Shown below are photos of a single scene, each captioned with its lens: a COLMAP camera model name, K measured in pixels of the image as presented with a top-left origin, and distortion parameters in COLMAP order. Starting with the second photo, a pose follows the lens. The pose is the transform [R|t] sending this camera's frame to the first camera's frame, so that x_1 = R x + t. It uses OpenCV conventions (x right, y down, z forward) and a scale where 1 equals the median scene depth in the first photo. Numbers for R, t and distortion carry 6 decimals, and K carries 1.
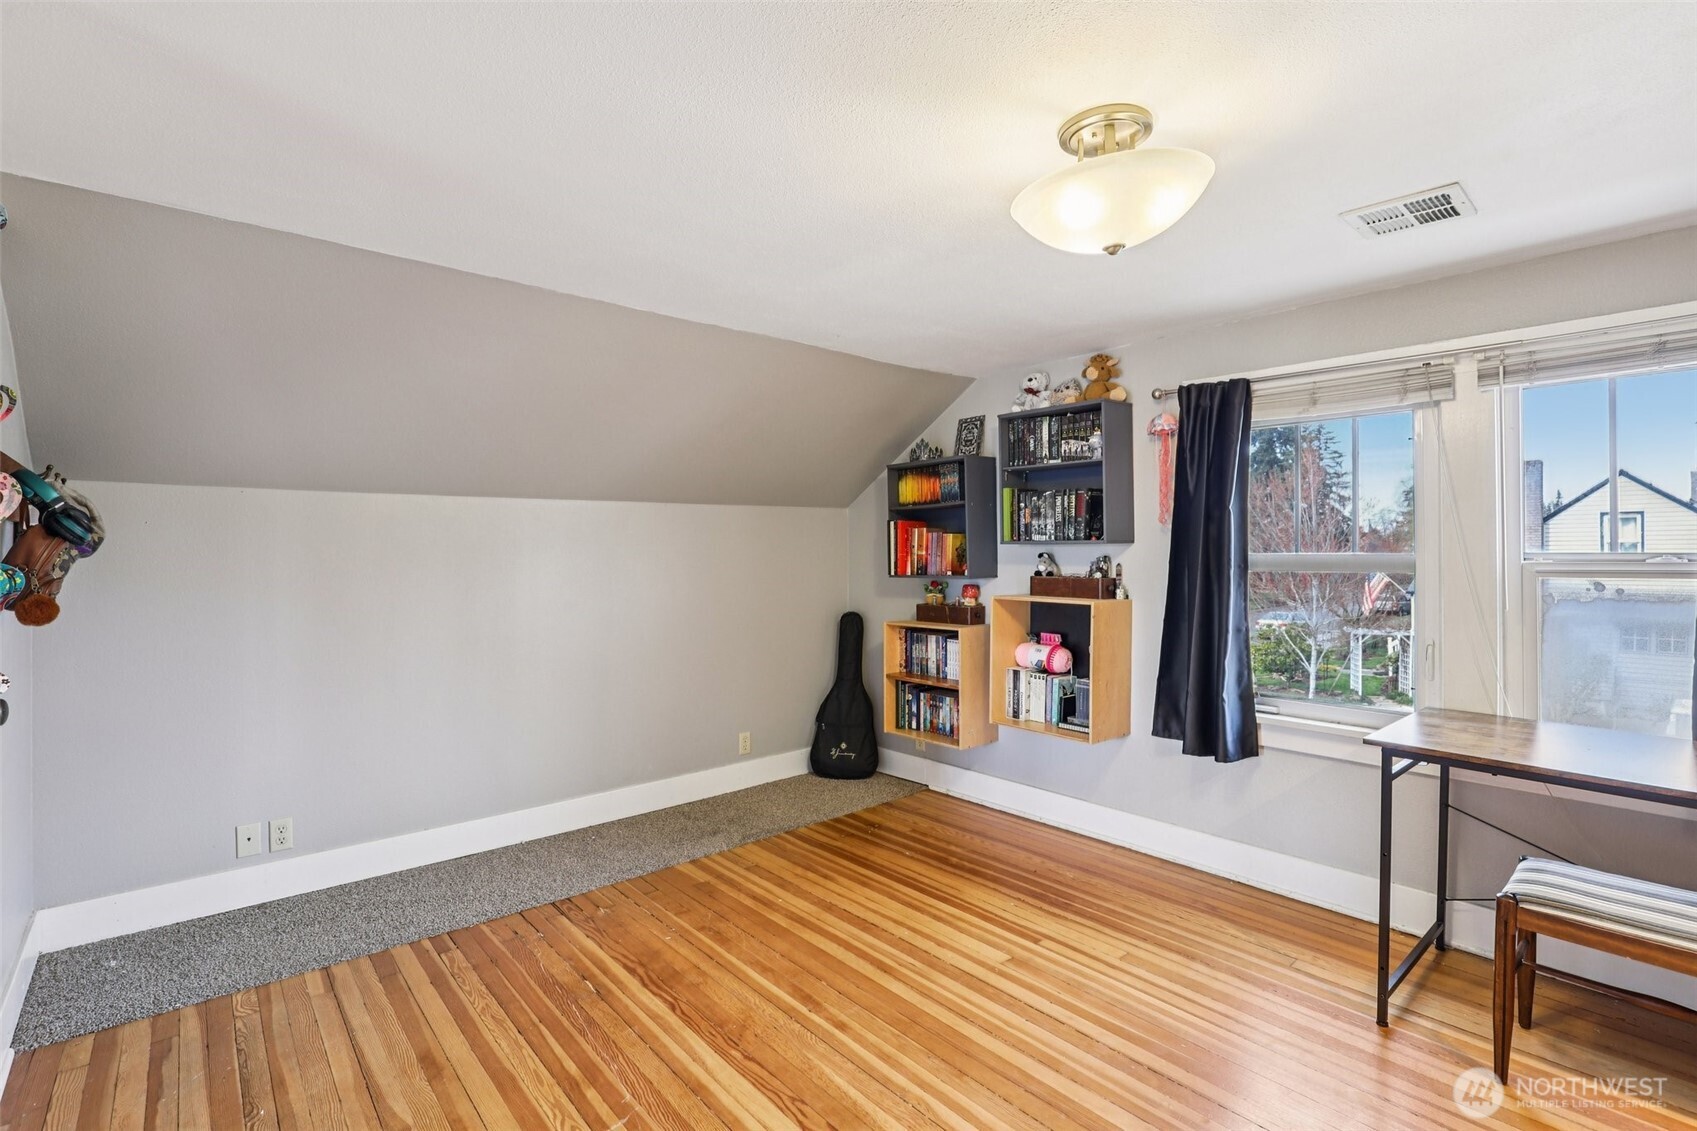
lens RADIAL K [[777.9, 0, 845.8], [0, 777.9, 556.3], [0, 0, 1]] dist [-0.026512, 0.002706]
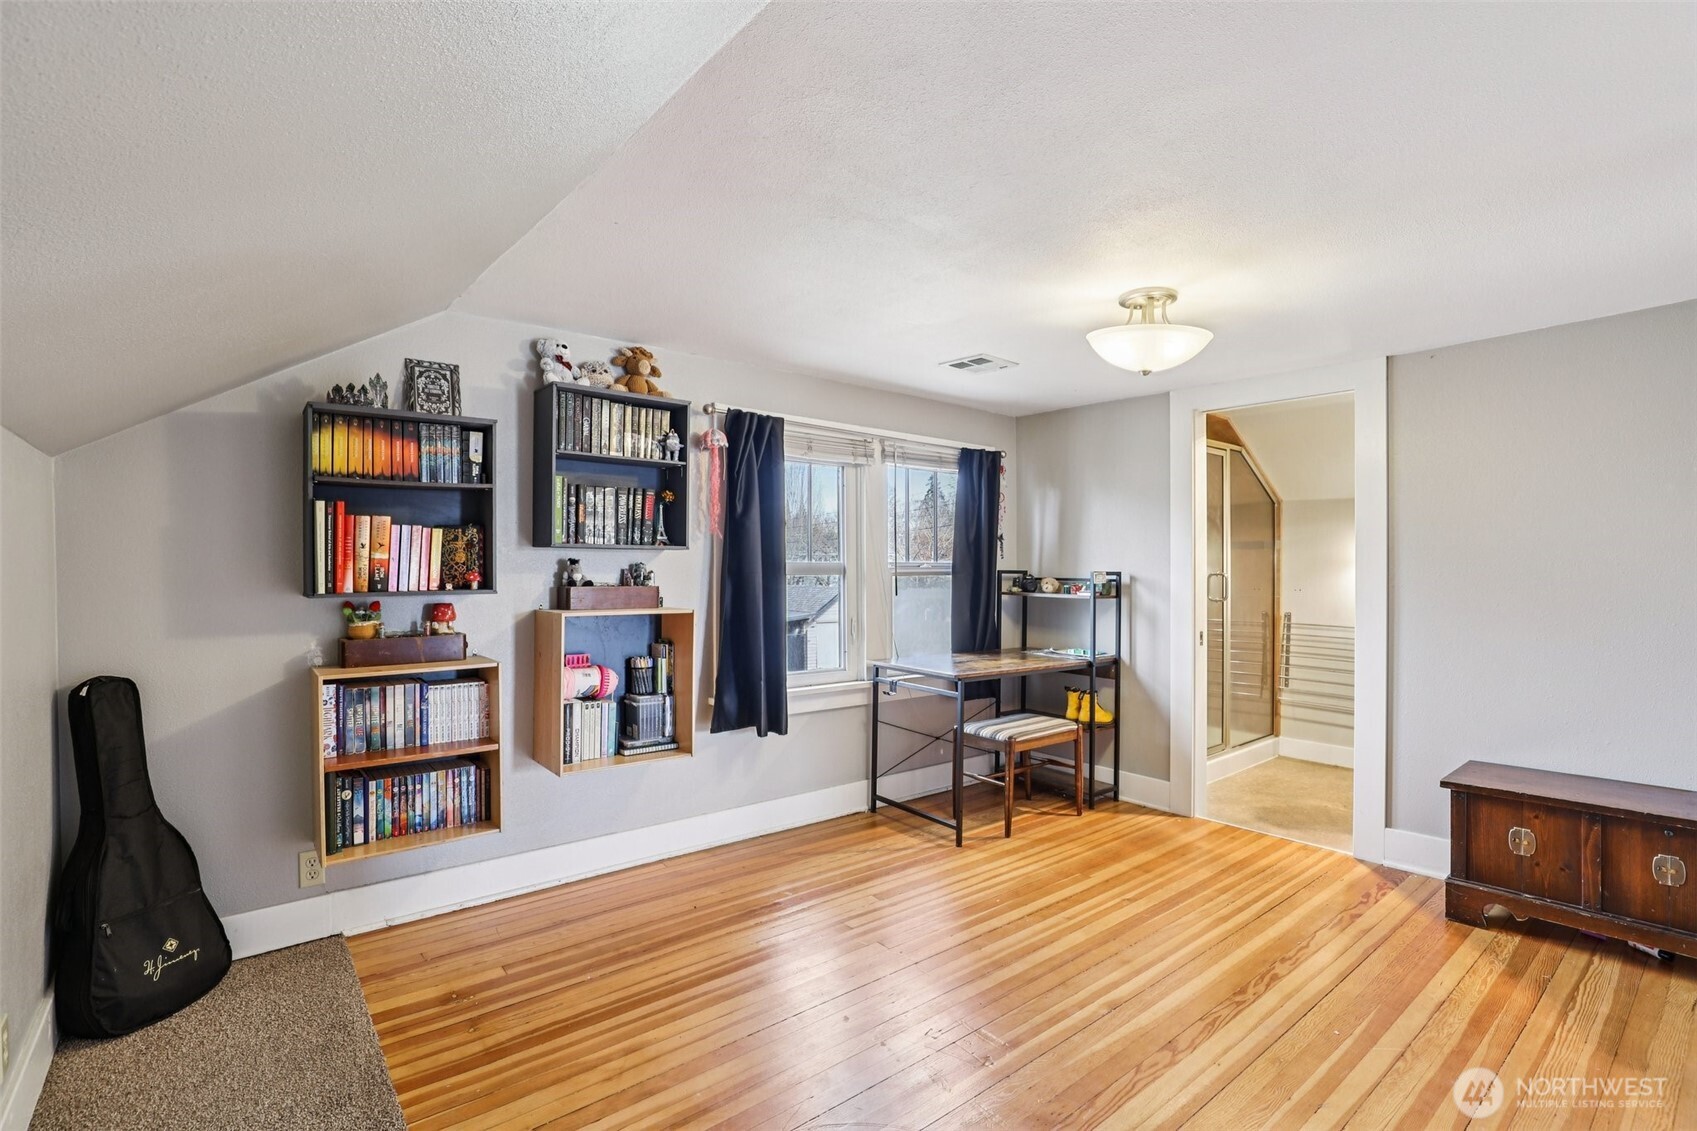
lens RADIAL K [[777.9, 0, 844.6], [0, 777.9, 566.5], [0, 0, 1]] dist [-0.026512, 0.002706]
pose [[0.046387, 0.000984, 0.998923, -0.576582], [0.000222, 0.999999, -0.000996, 0.005187], [-0.998924, 0.000268, 0.046387, 0.682978]]
